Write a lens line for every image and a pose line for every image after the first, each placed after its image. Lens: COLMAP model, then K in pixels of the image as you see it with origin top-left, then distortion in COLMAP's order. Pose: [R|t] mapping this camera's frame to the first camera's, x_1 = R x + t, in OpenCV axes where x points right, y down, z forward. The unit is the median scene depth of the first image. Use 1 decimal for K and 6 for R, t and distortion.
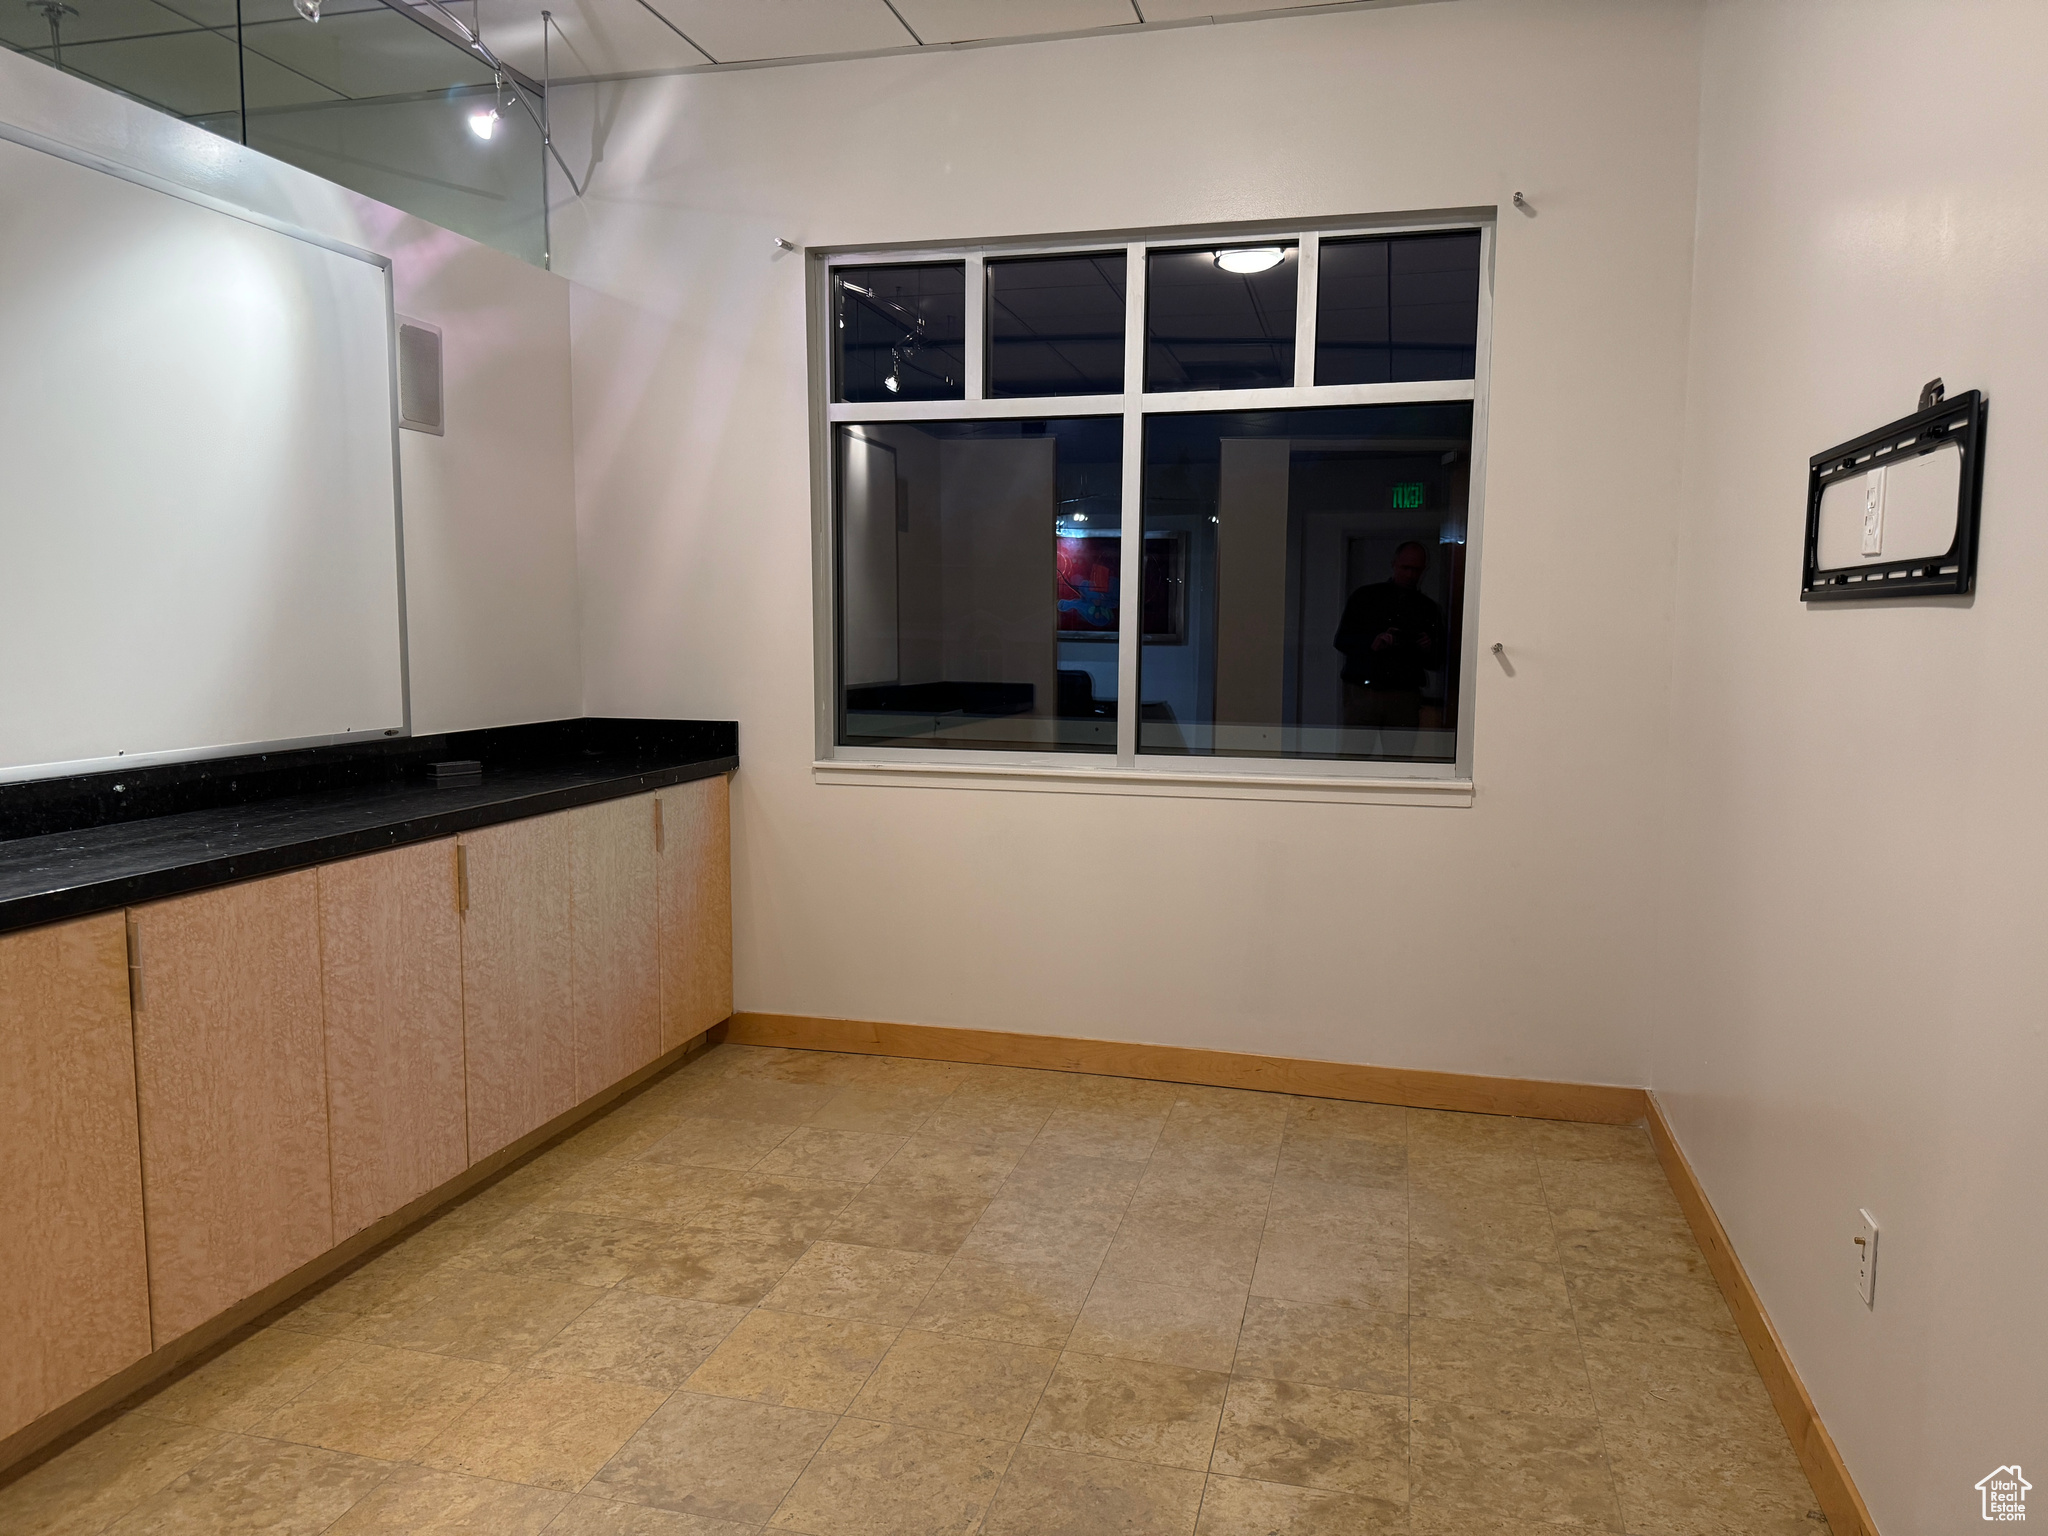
lens RADIAL K [[1447.4, 0, 1009.9], [0, 1447.4, 759.1], [0, 0, 1]] dist [0.044971, -0.053501]
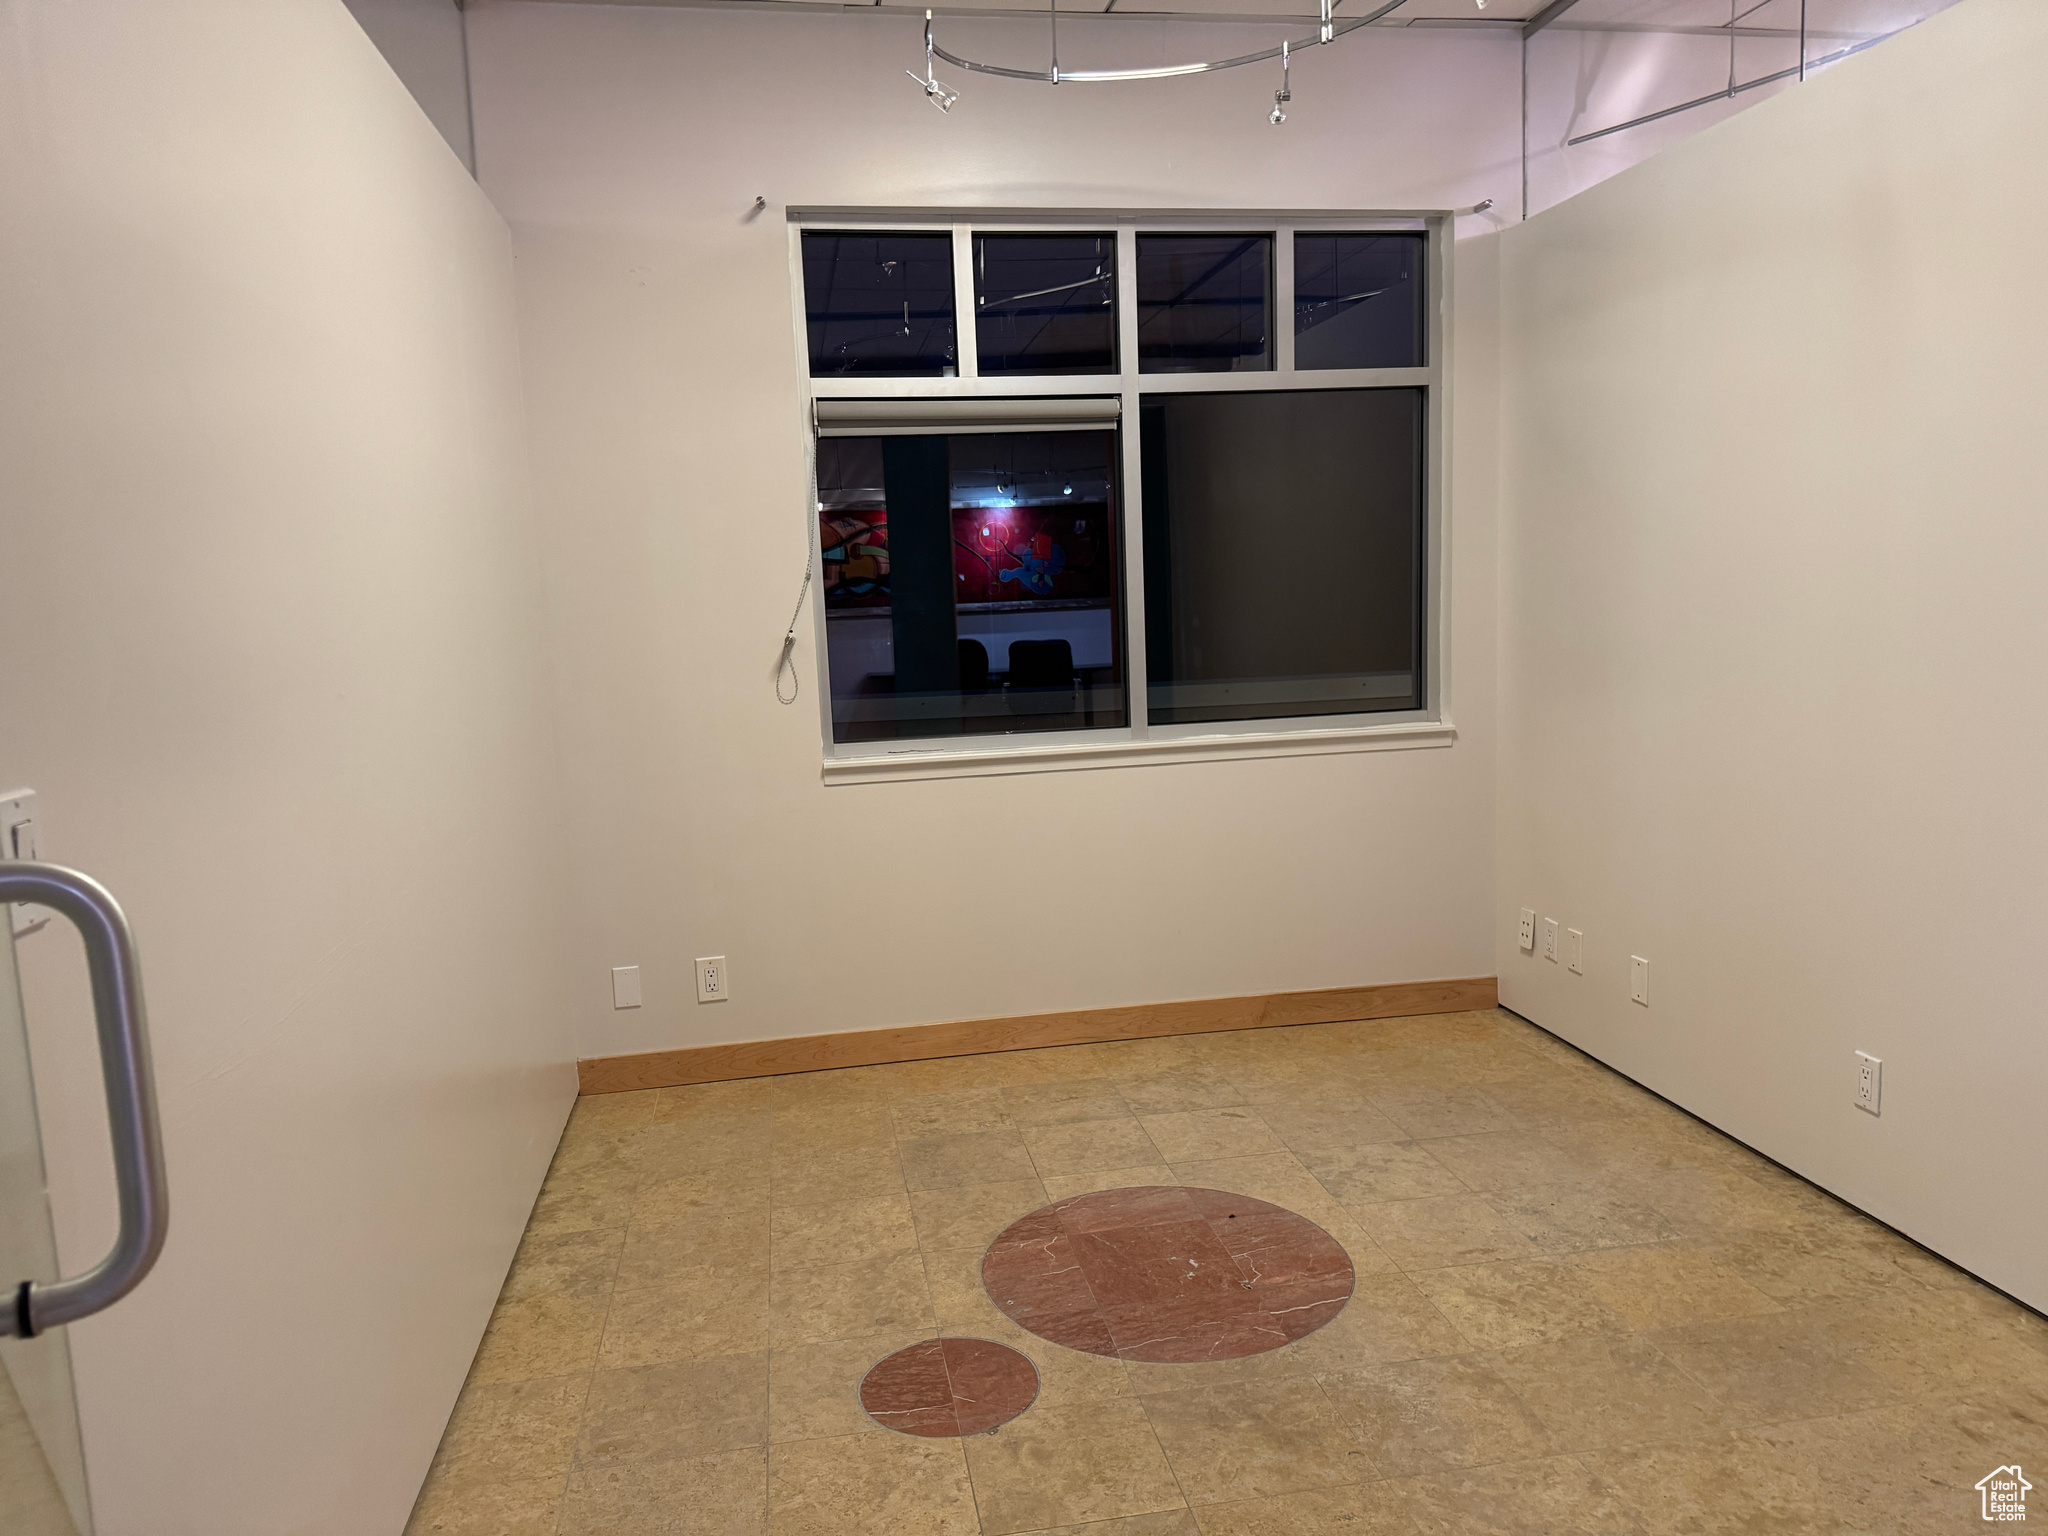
lens RADIAL K [[1447.4, 0, 1015.8], [0, 1447.4, 778.3], [0, 0, 1]] dist [0.044971, -0.053501]
pose [[0.910060, -0.090281, 0.404525, -0.428843], [0.083869, 0.995911, 0.033584, -0.008739], [-0.405903, 0.003364, 0.913910, 0.098081]]
